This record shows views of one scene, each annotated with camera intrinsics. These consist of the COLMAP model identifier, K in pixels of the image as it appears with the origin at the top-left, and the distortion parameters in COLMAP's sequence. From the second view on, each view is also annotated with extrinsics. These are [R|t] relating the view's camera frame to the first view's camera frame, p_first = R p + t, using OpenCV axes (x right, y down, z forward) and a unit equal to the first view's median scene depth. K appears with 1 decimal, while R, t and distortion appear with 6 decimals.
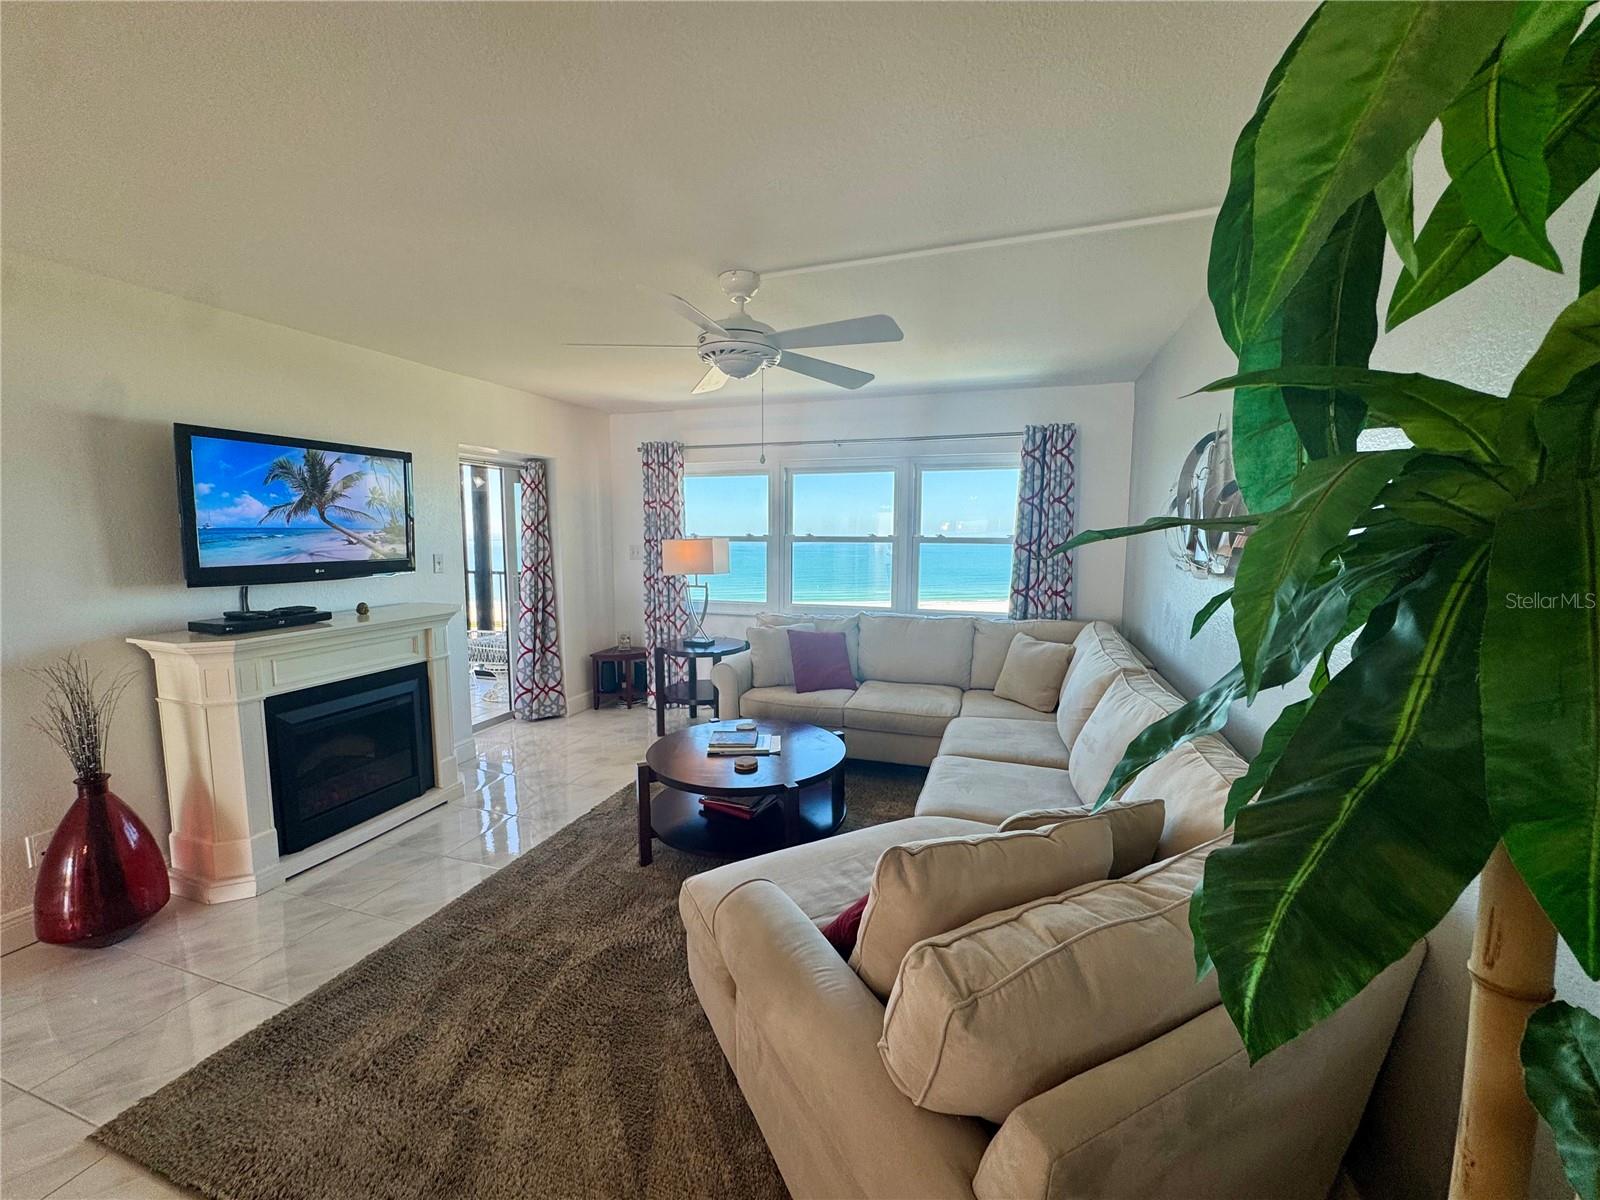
lens RADIAL K [[638.6, 0, 797.3], [0, 638.6, 596.6], [0, 0, 1]] dist [-0.002068, 0.000154]
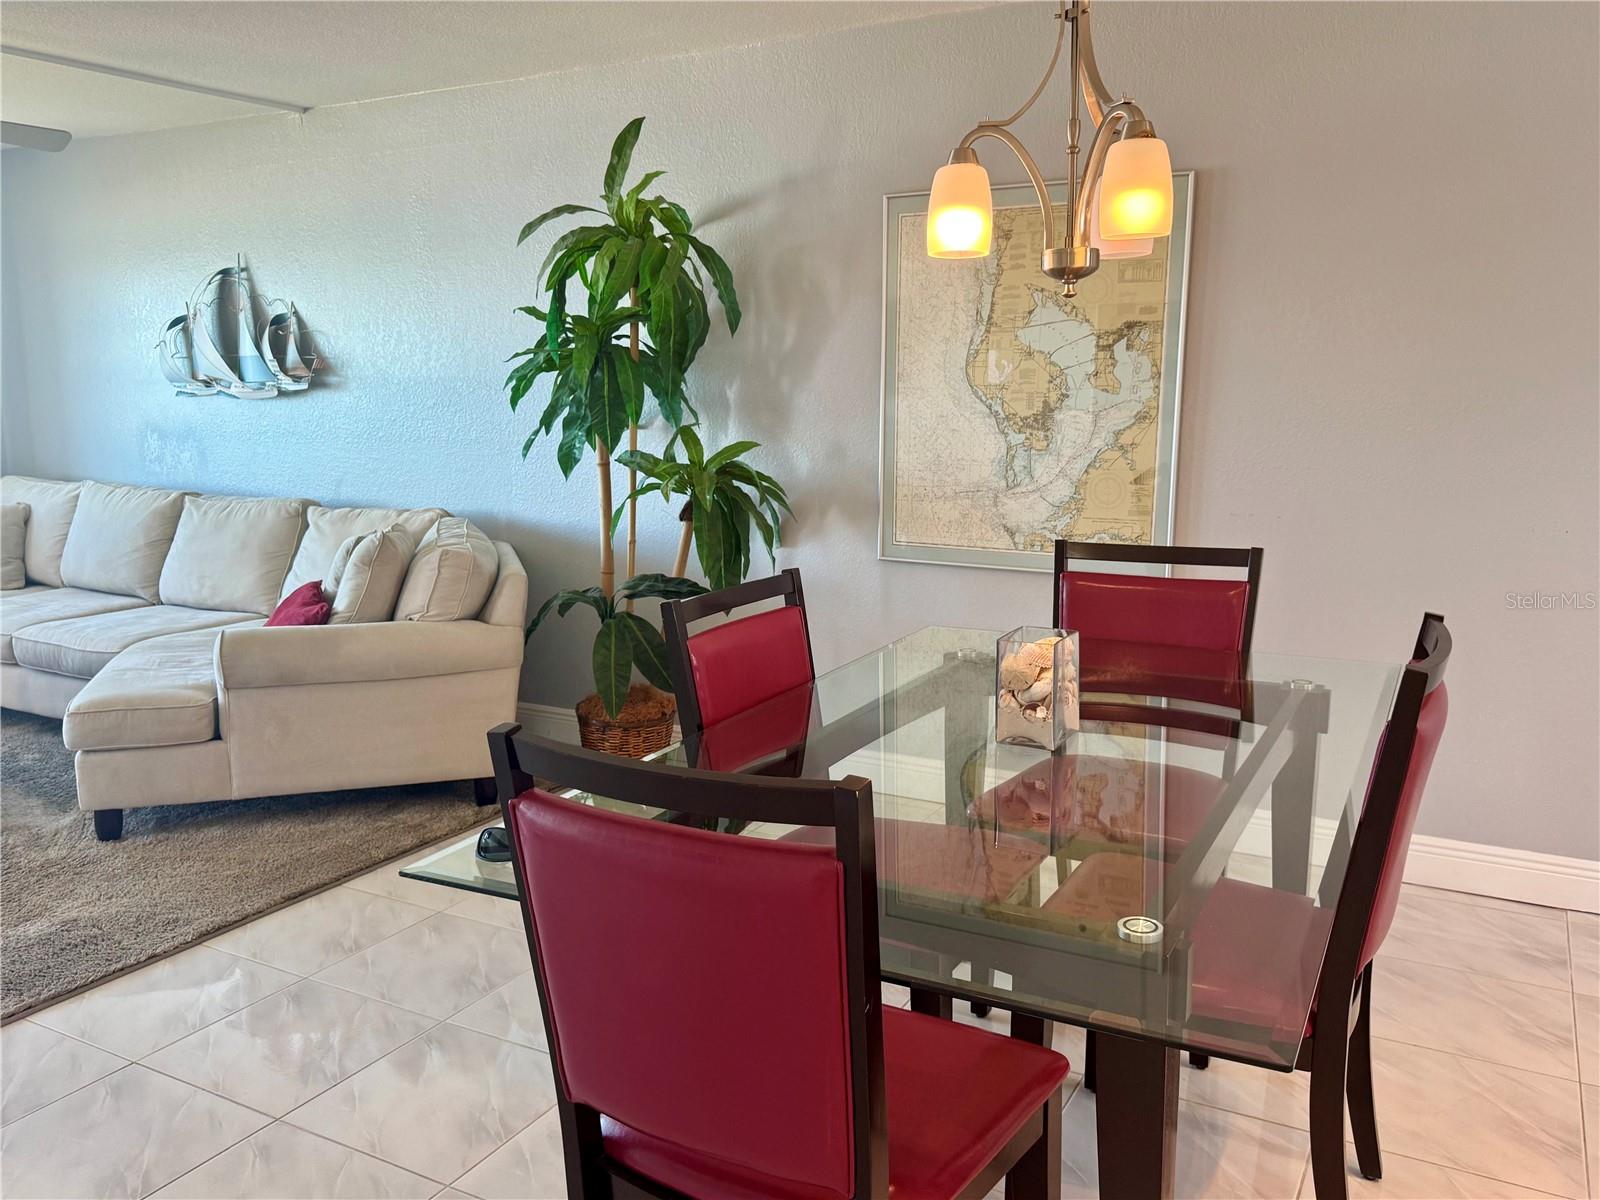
lens RADIAL K [[1275.6, 0, 800.8], [0, 1275.6, 606.8], [0, 0, 1]] dist [0.084268, -0.134115]
pose [[0.176631, -0.175106, 0.968576, -1.050164], [0.100588, 0.982107, 0.159209, 0.048206], [-0.979124, 0.069305, 0.191084, -0.272464]]
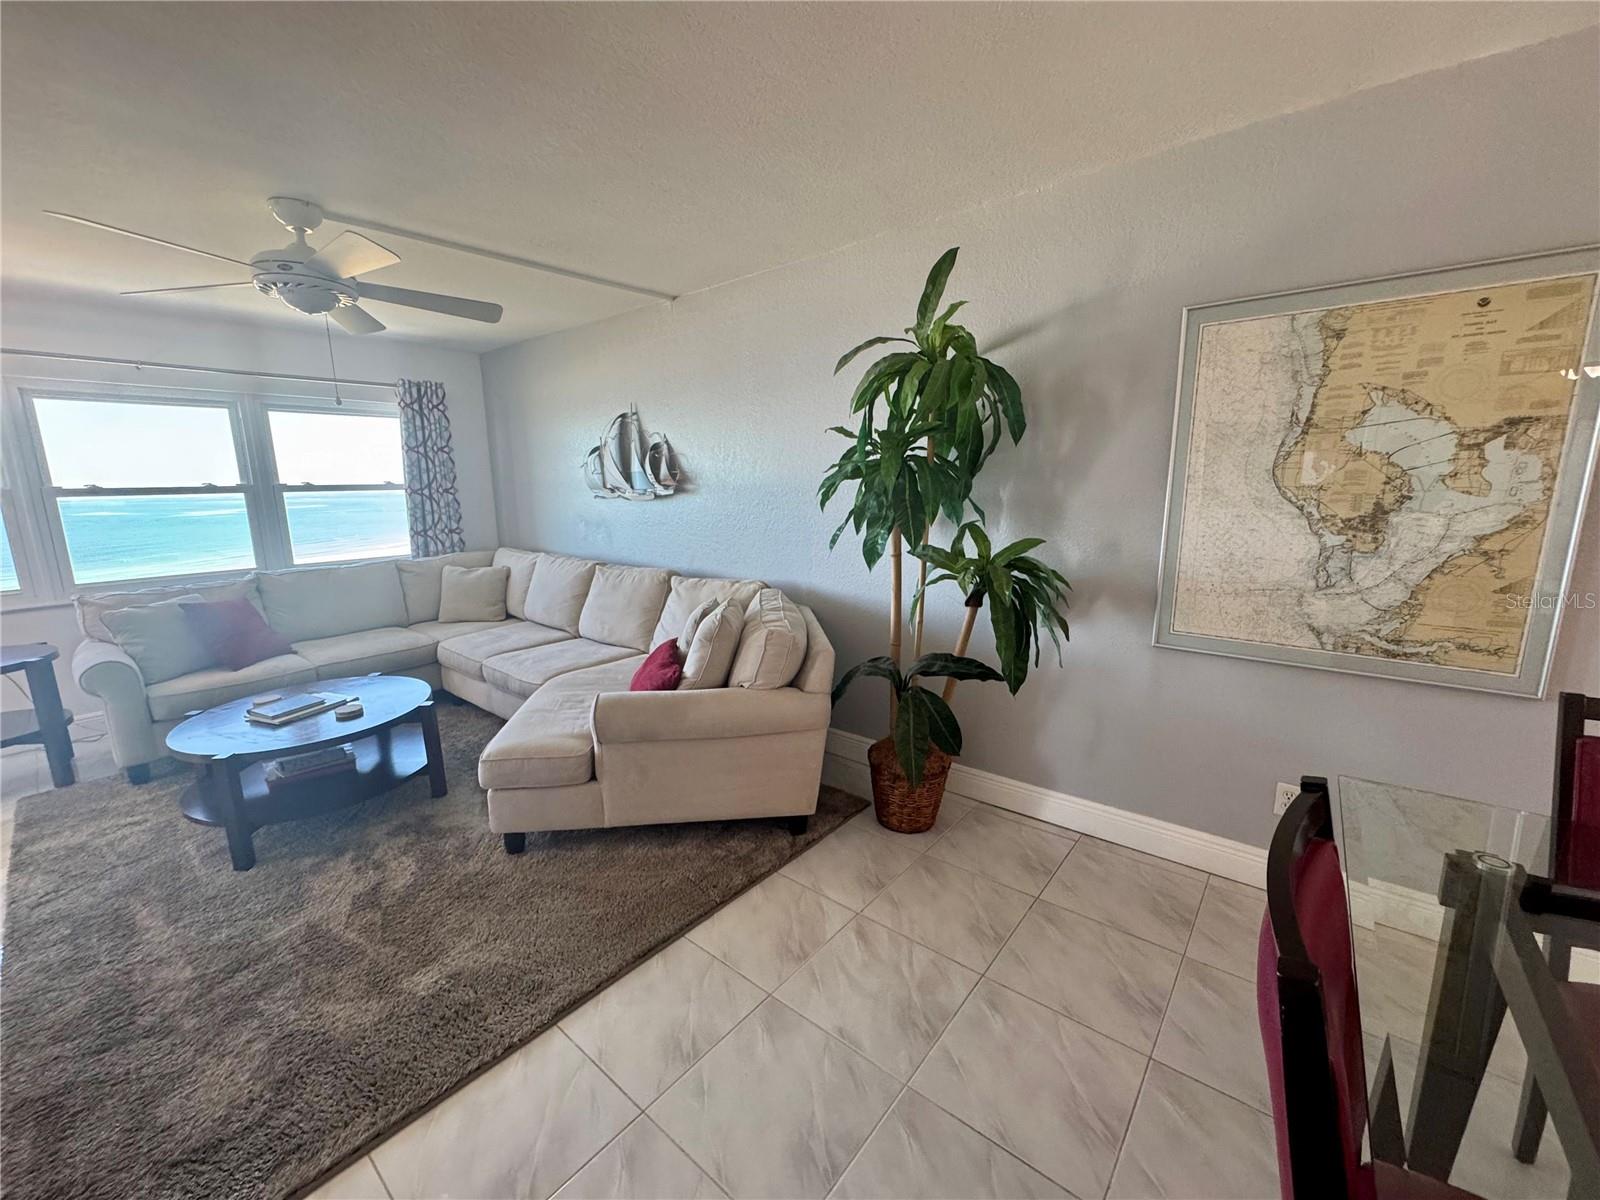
lens RADIAL K [[638.6, 0, 799.2], [0, 638.6, 596.4], [0, 0, 1]] dist [-0.002068, 0.000154]
pose [[0.356888, -0.178656, 0.916904, -0.578632], [0.111908, 0.982649, 0.147908, 0.014156], [-0.927420, 0.049822, 0.370689, -0.019768]]
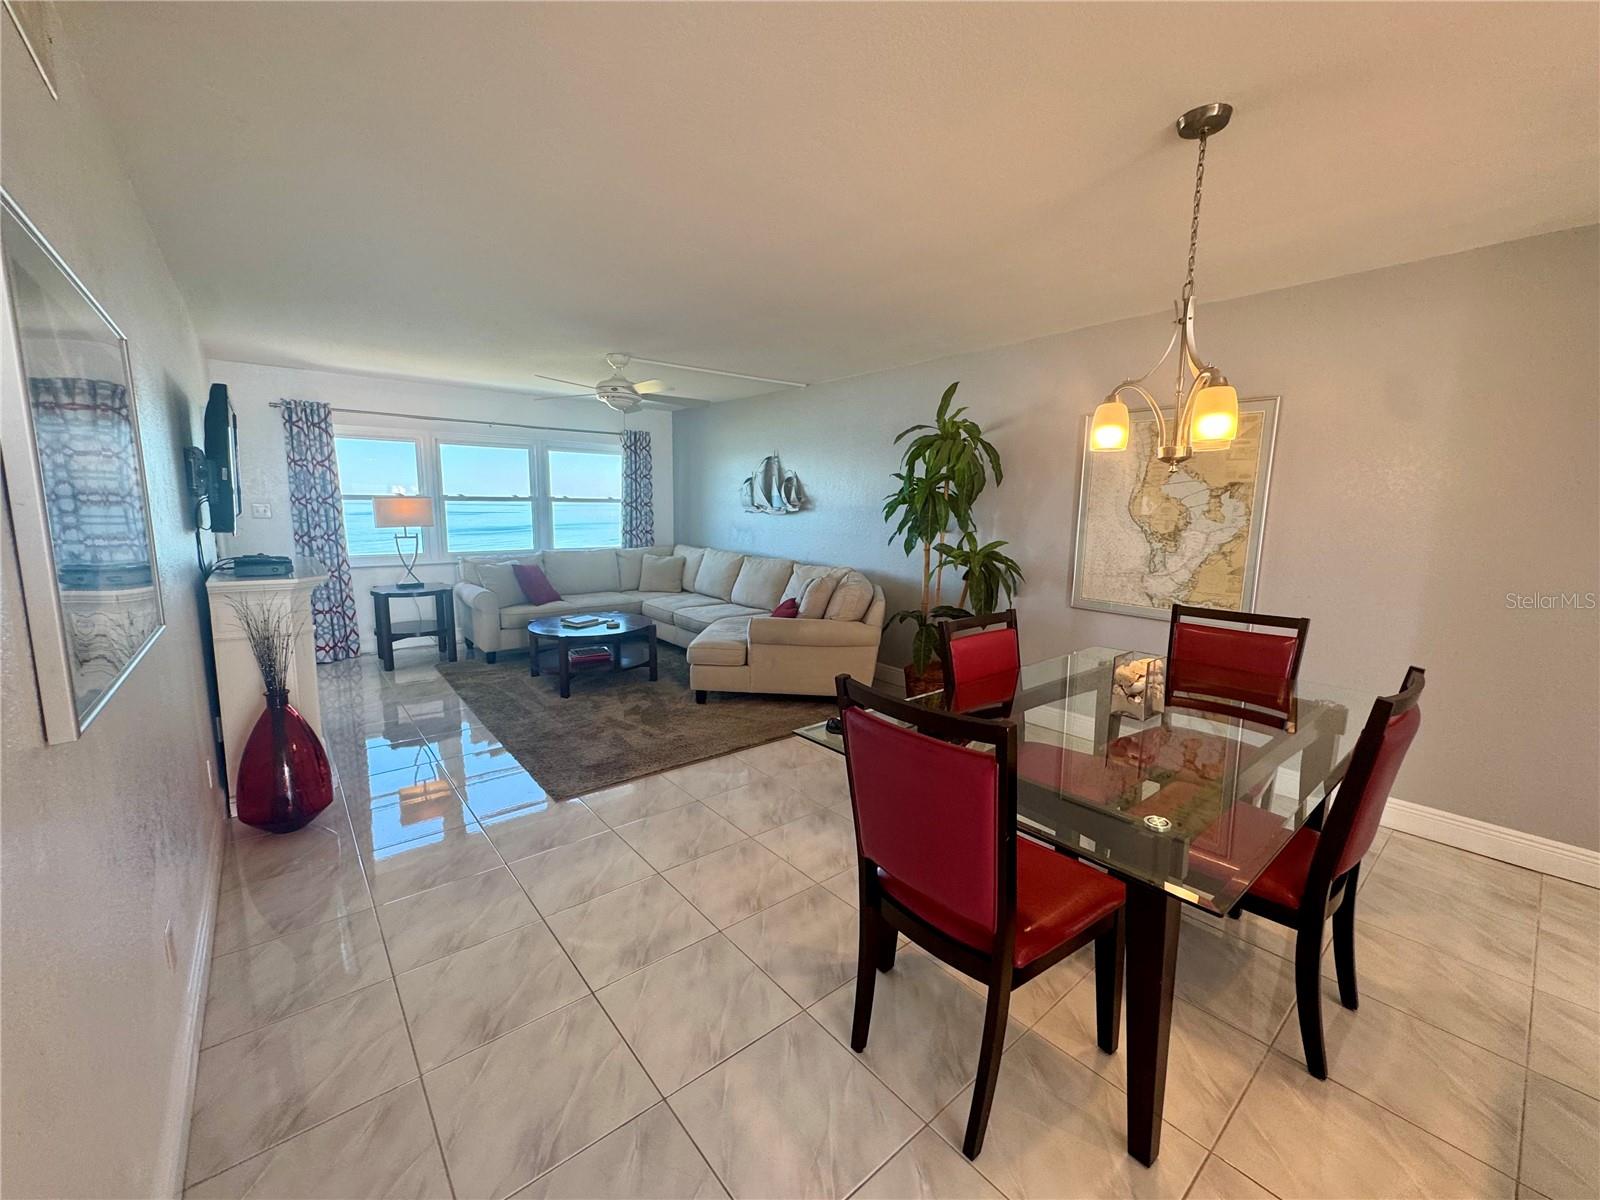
lens RADIAL K [[638.6, 0, 797.1], [0, 638.6, 599.9], [0, 0, 1]] dist [-0.002068, 0.000154]
pose [[0.526636, -0.124275, 0.840958, -1.059889], [0.073934, 0.992204, 0.100326, 0.043021], [-0.846870, 0.009340, 0.531718, -0.308146]]
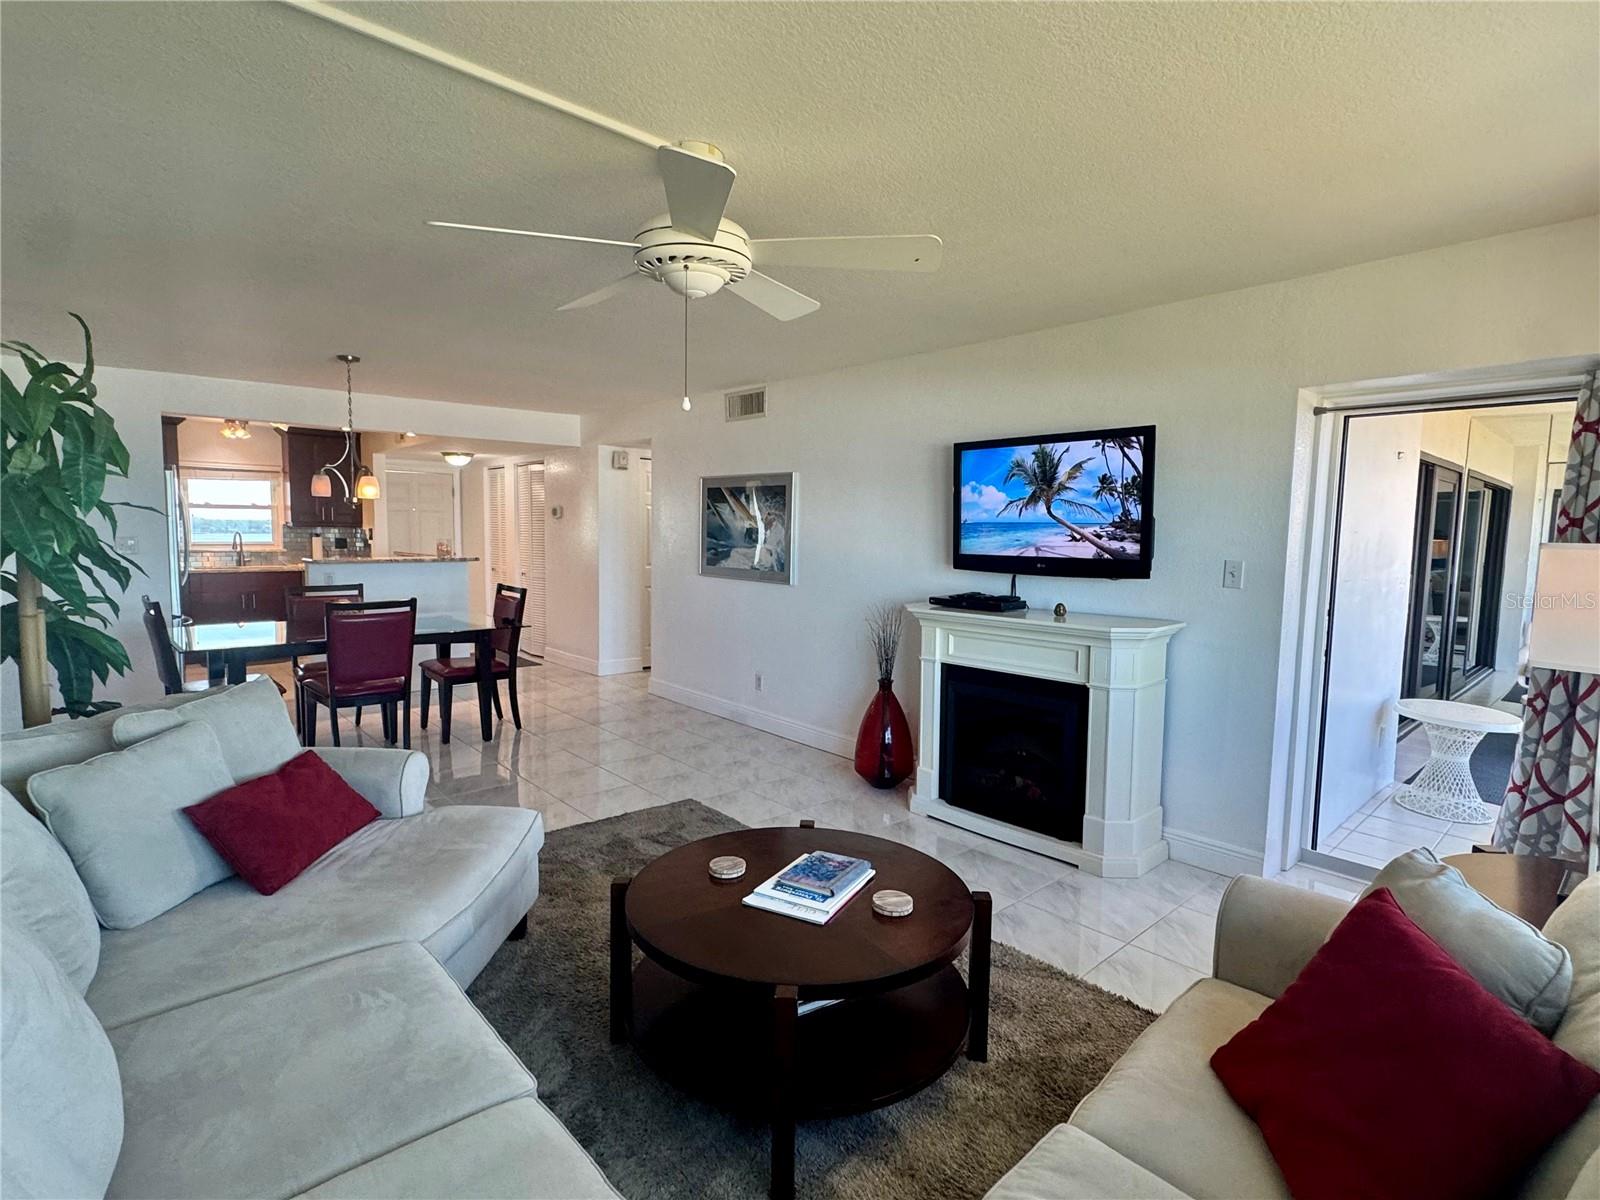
lens RADIAL K [[793.4, 0, 800.3], [0, 793.4, 603.0], [0, 0, 1]] dist [-0.001045, 0.002158]
pose [[-0.485956, 0.069250, -0.871236, 0.468110], [-0.105942, 0.984838, 0.137372, -0.102309], [0.867539, 0.159057, -0.471251, 1.147370]]
